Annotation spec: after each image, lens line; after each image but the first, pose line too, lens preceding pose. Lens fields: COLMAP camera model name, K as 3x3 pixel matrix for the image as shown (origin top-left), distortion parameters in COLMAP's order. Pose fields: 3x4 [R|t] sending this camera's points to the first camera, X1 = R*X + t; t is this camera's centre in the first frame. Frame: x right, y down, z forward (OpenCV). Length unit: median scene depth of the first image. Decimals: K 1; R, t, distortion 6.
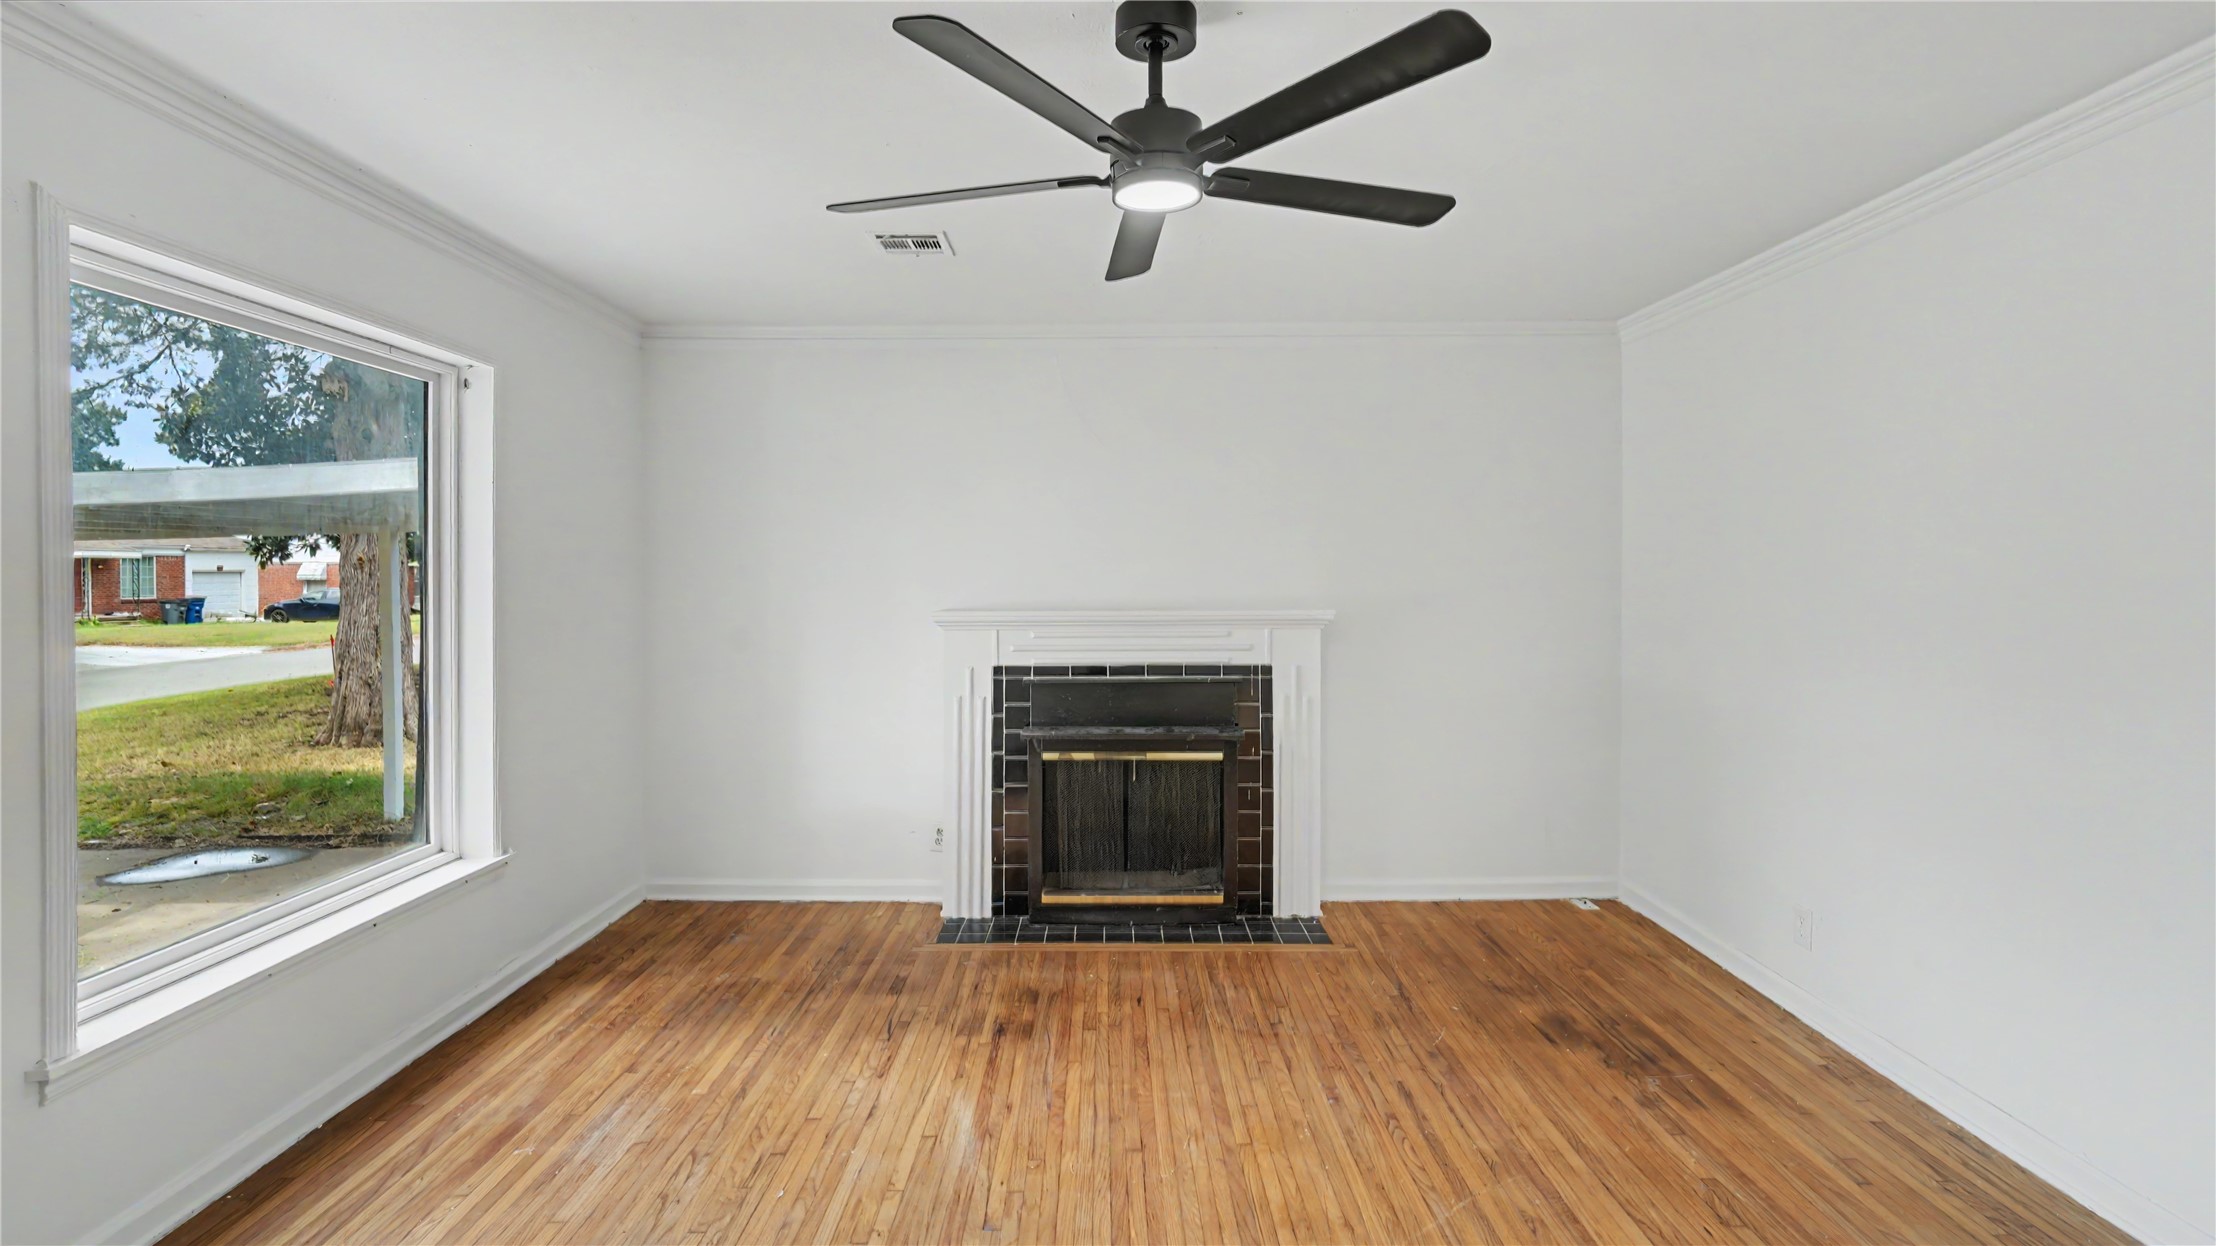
lens RADIAL K [[1022.9, 0, 1101.5], [0, 1022.9, 580.5], [0, 0, 1]] dist [-0.016691, -0.000020]
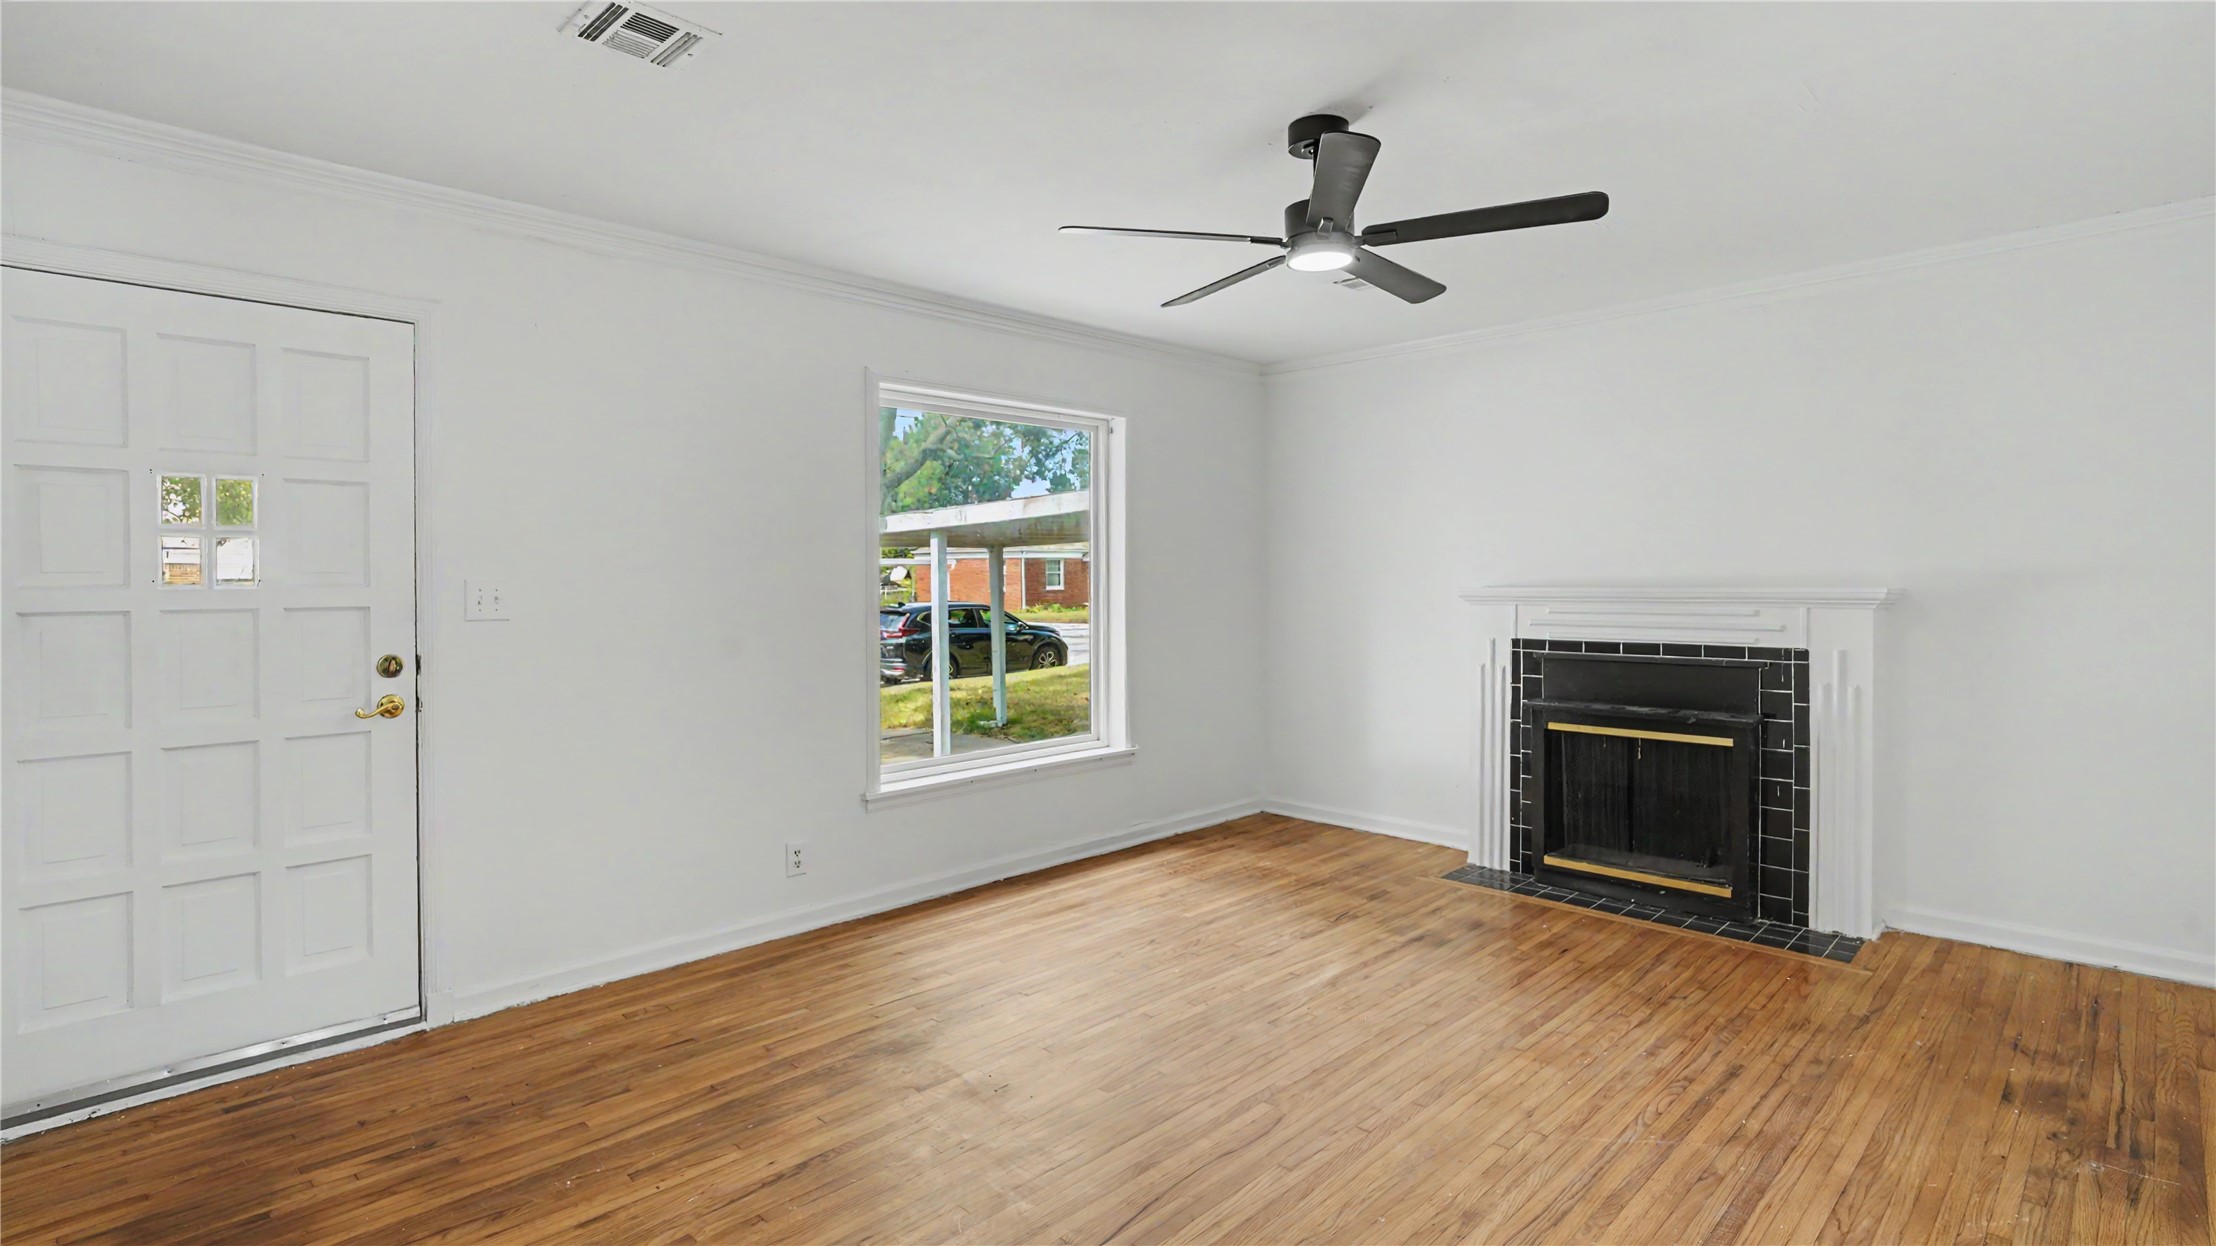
lens RADIAL K [[1022.9, 0, 1101.5], [0, 1022.9, 580.5], [0, 0, 1]] dist [-0.016691, -0.000020]
pose [[0.716158, 0.001995, -0.697935, 0.352160], [0.002687, 0.999981, 0.005616, 0.015648], [0.697933, -0.005898, 0.716139, -0.075484]]
